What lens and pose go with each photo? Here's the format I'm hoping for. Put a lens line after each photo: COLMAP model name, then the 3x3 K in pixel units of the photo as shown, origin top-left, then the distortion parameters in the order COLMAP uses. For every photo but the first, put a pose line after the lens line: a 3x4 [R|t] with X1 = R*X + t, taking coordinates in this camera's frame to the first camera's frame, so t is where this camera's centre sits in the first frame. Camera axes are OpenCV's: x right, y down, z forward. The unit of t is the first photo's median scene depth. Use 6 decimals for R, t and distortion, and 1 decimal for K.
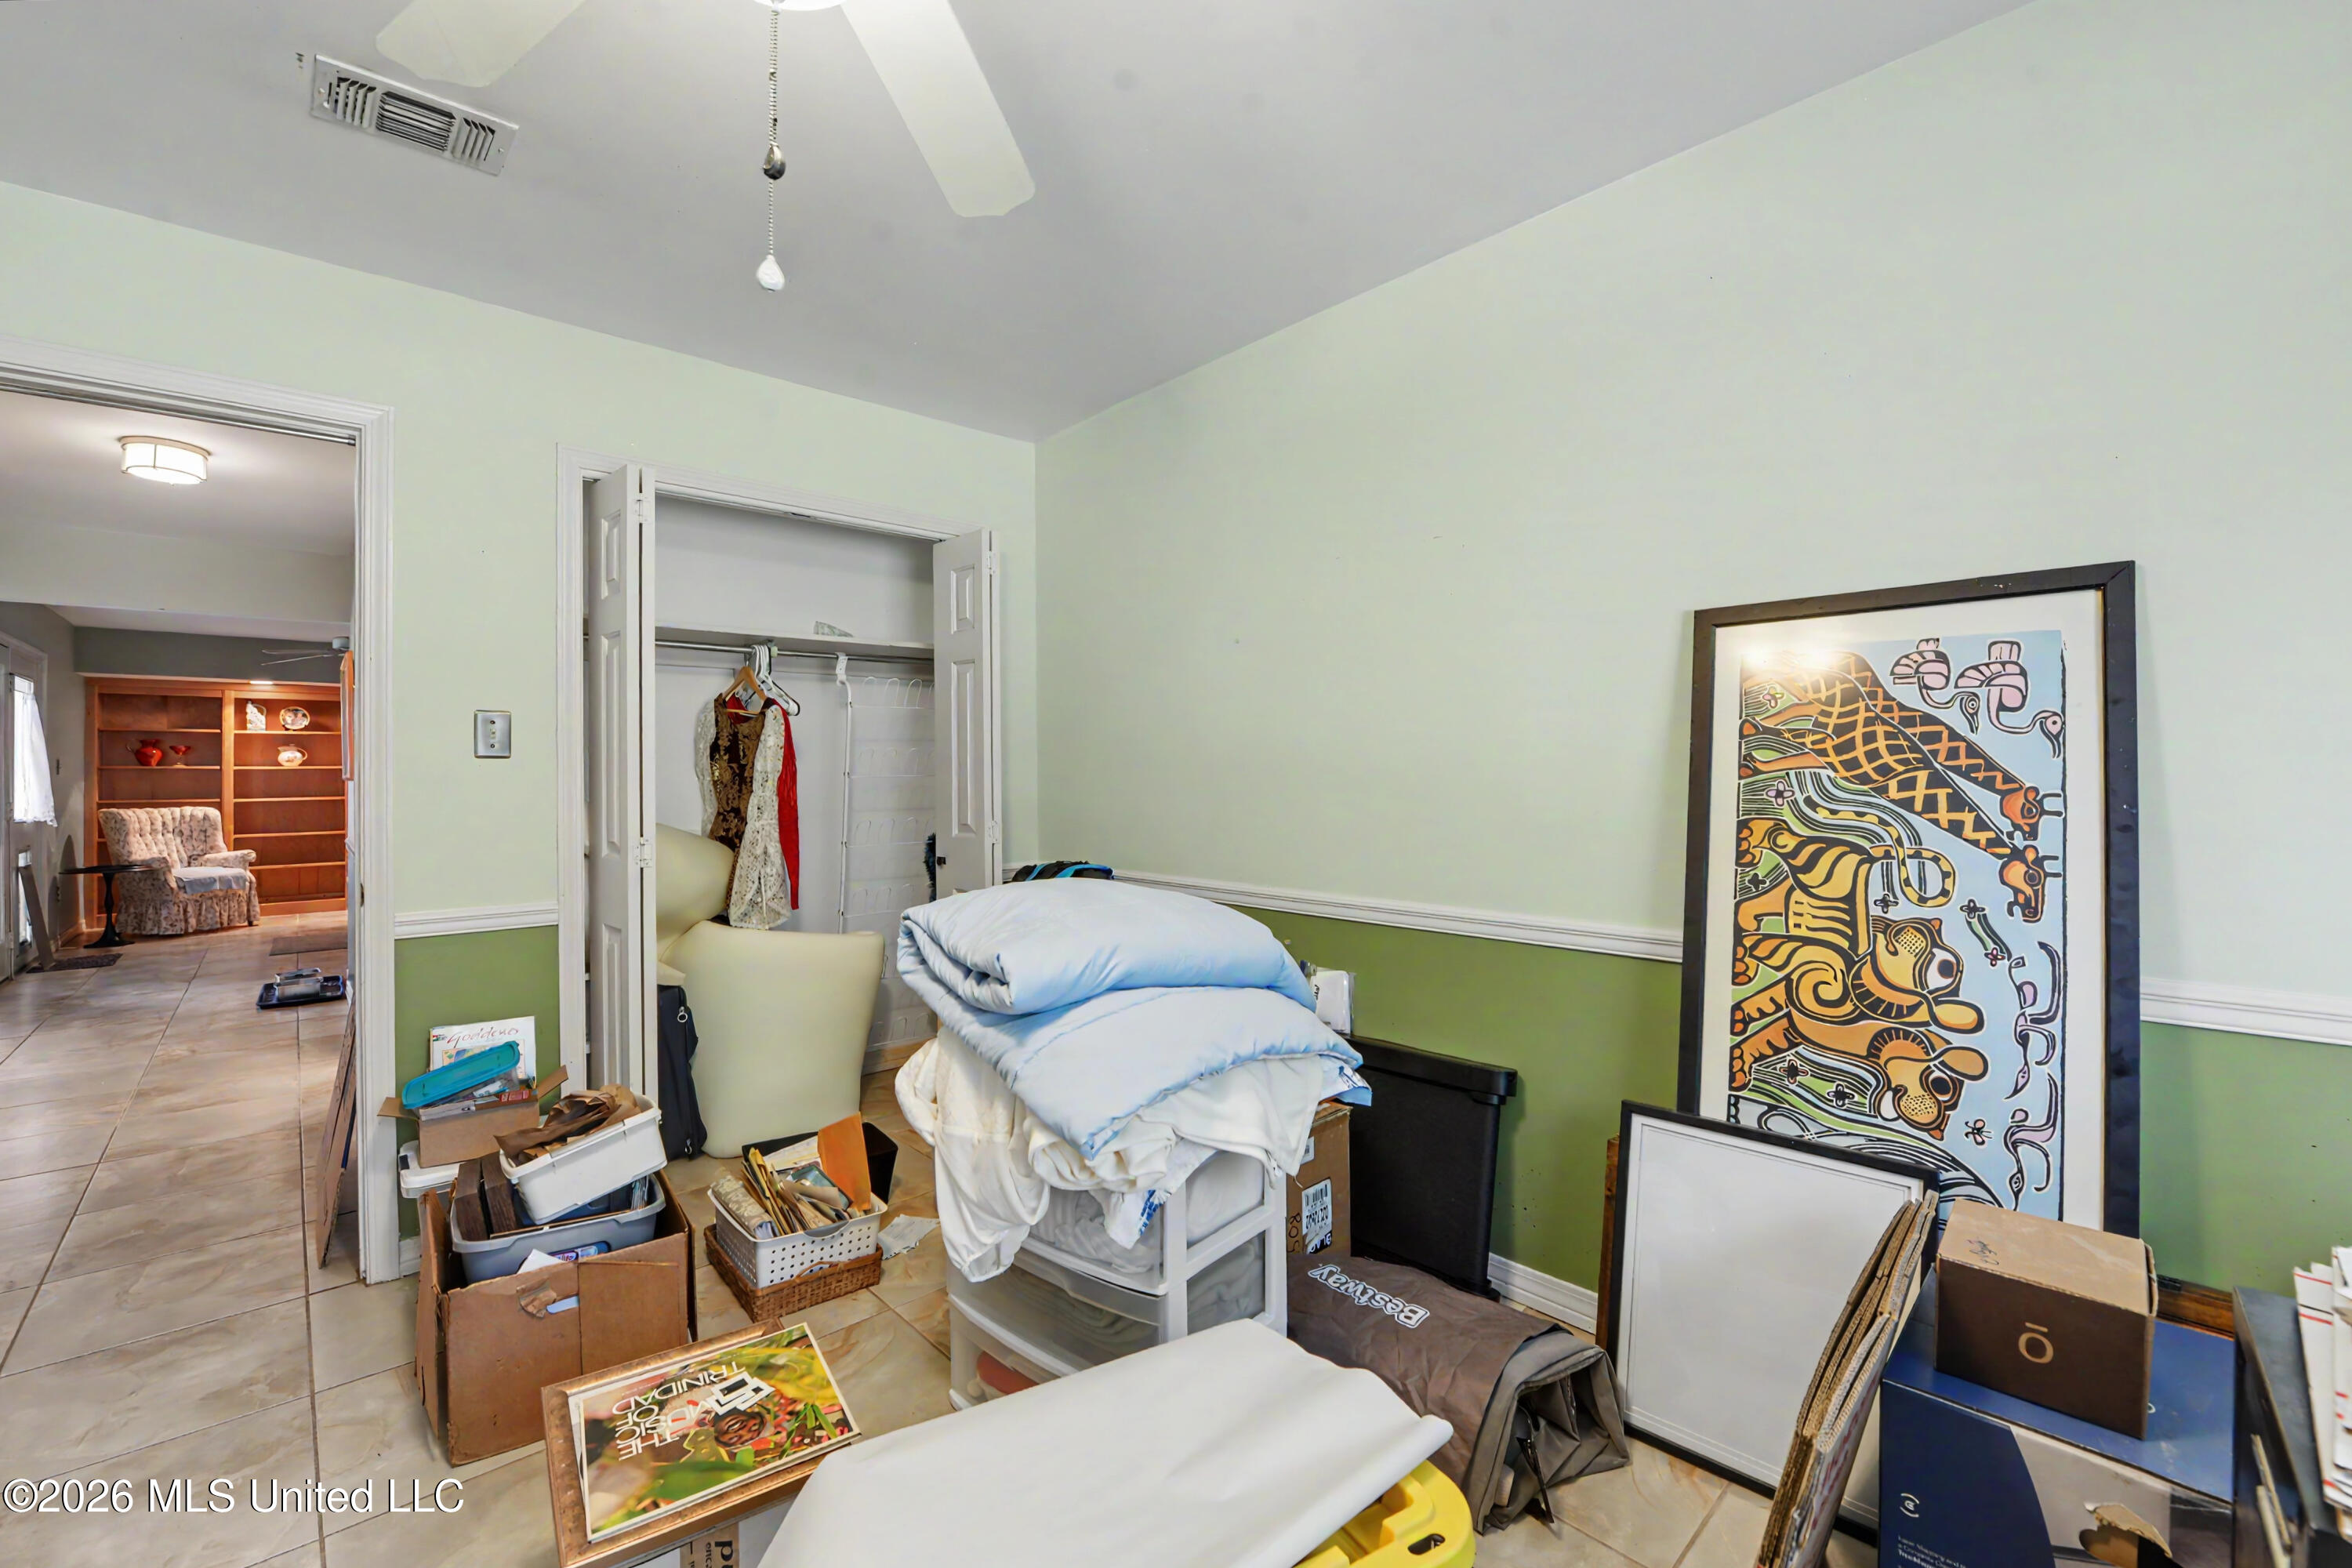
lens RADIAL K [[947.4, 0, 1173.7], [0, 947.4, 773.8], [0, 0, 1]] dist [-0.015771, 0.000020]
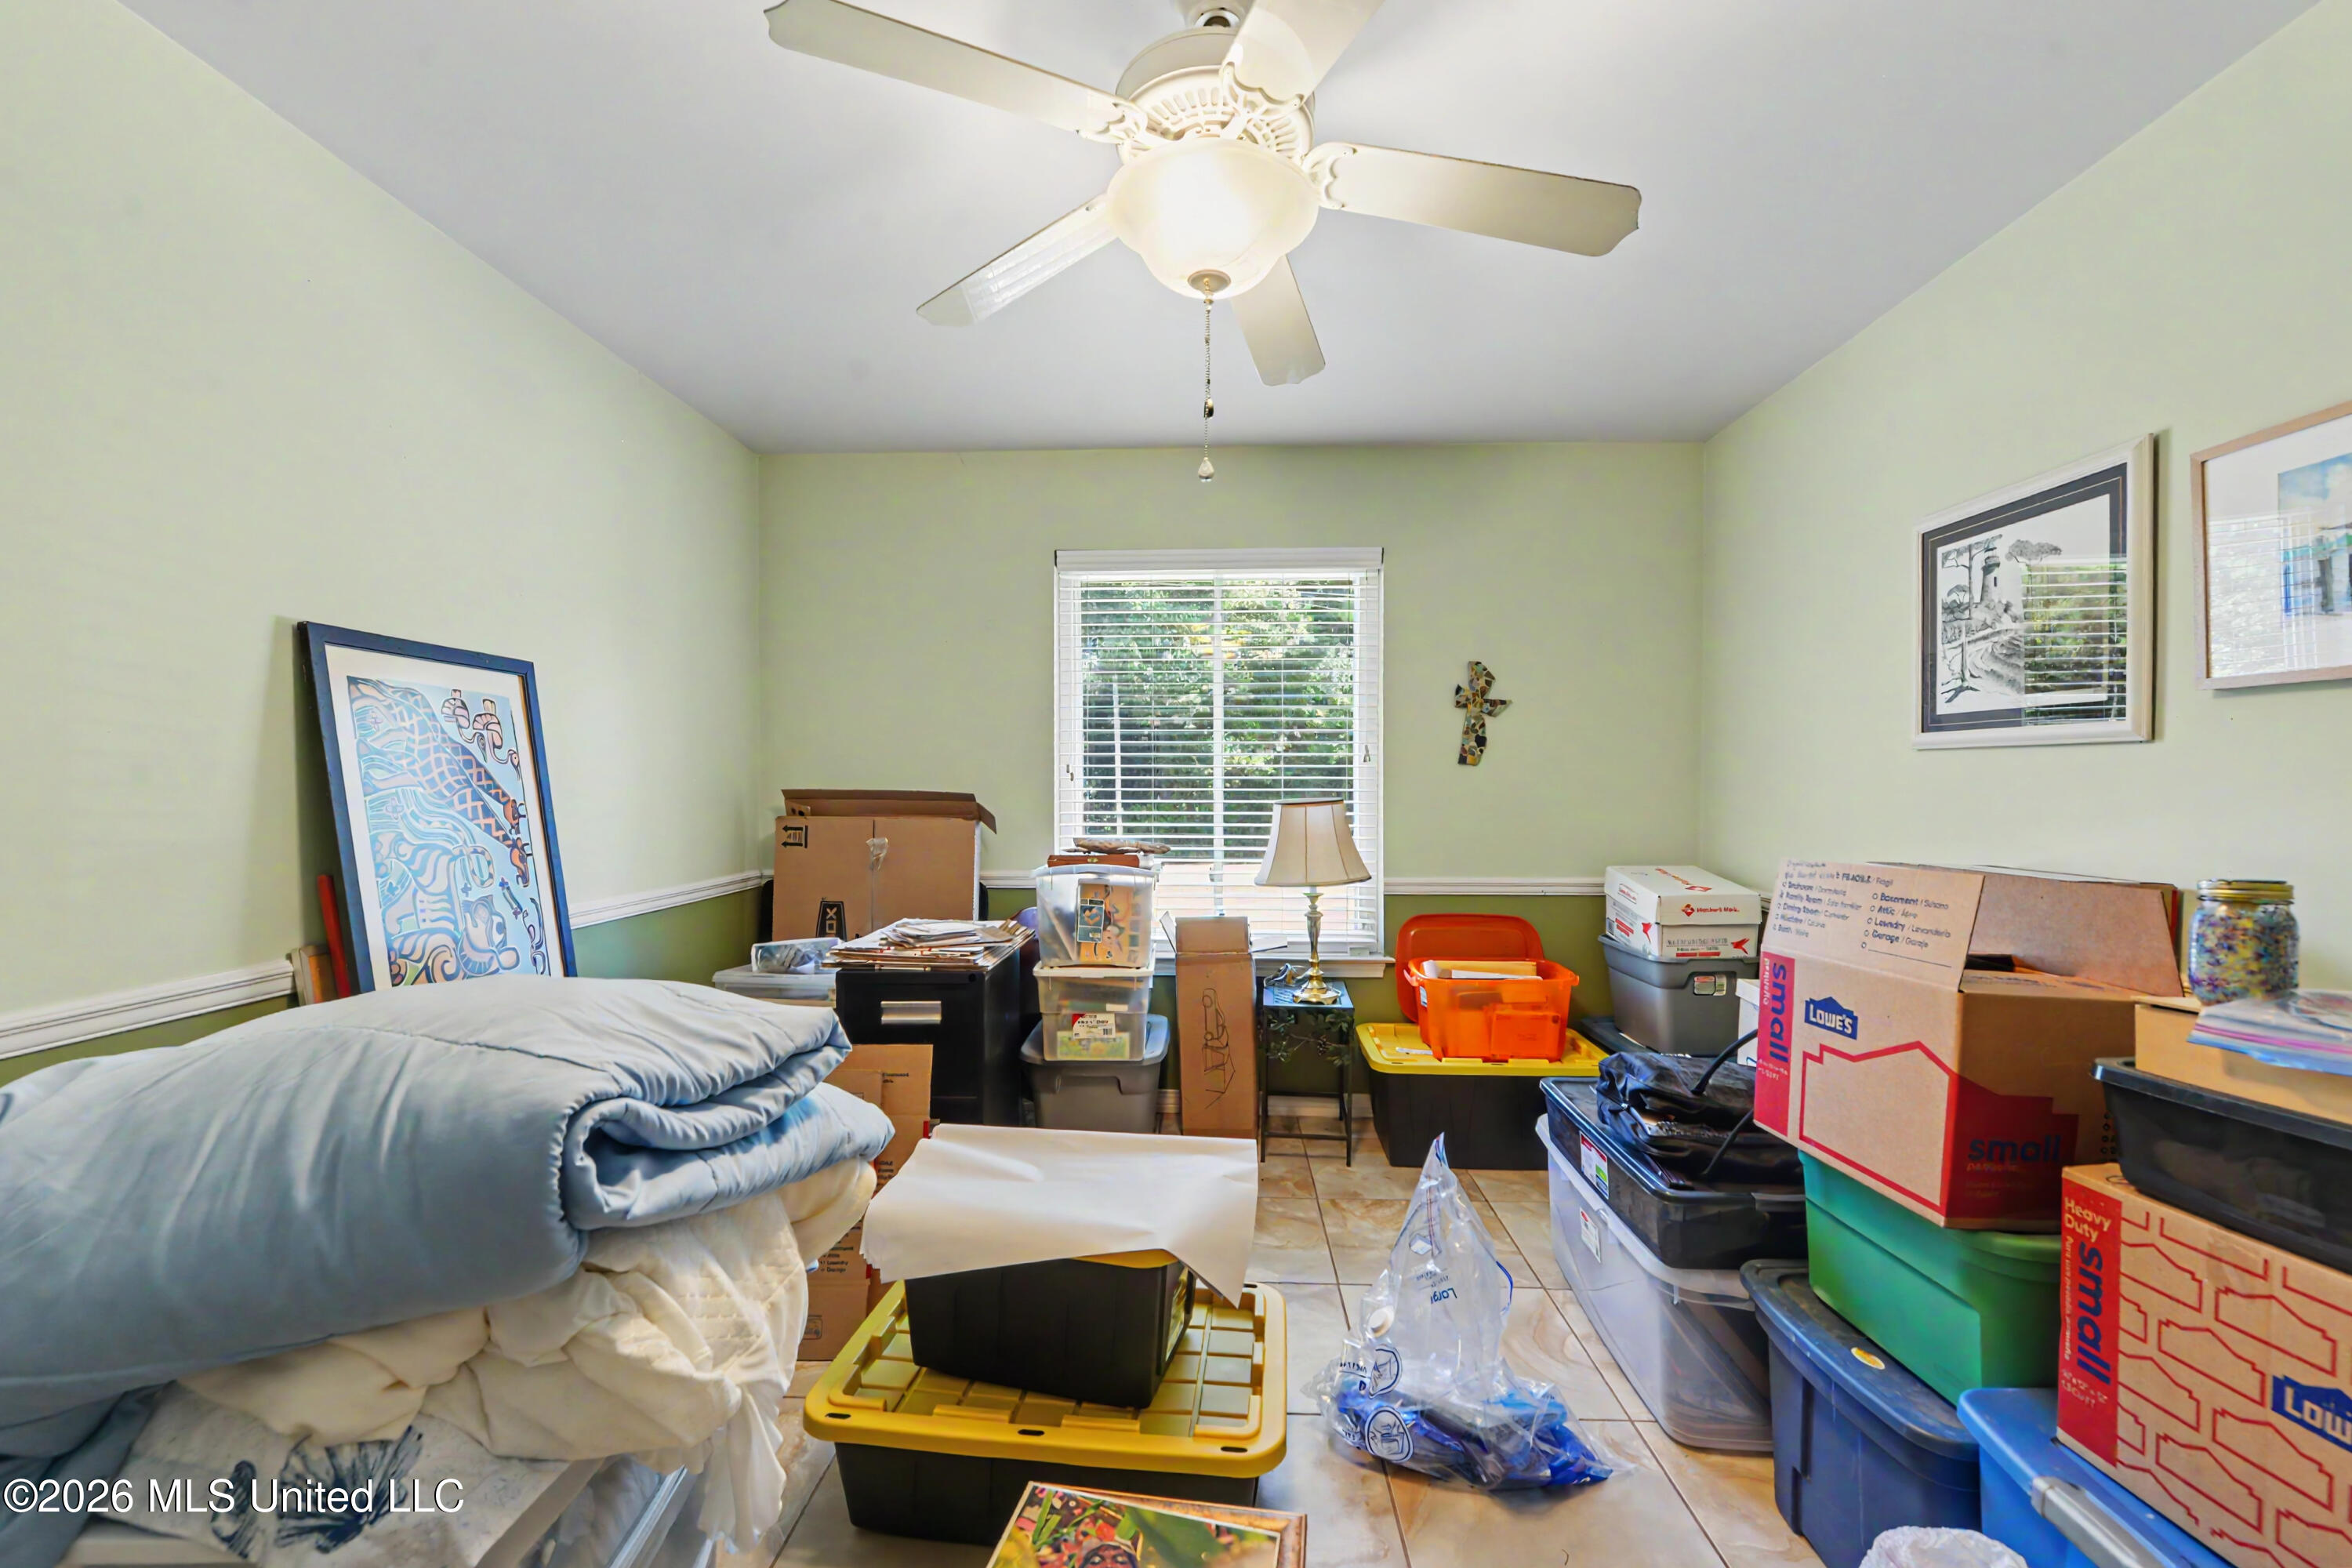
lens RADIAL K [[947.4, 0, 1173.7], [0, 947.4, 773.8], [0, 0, 1]] dist [-0.015771, 0.000020]
pose [[-0.692399, 0.008853, 0.721460, -0.827840], [-0.004333, 0.999856, -0.016429, -0.006454], [-0.721501, -0.014501, -0.692261, 1.134462]]
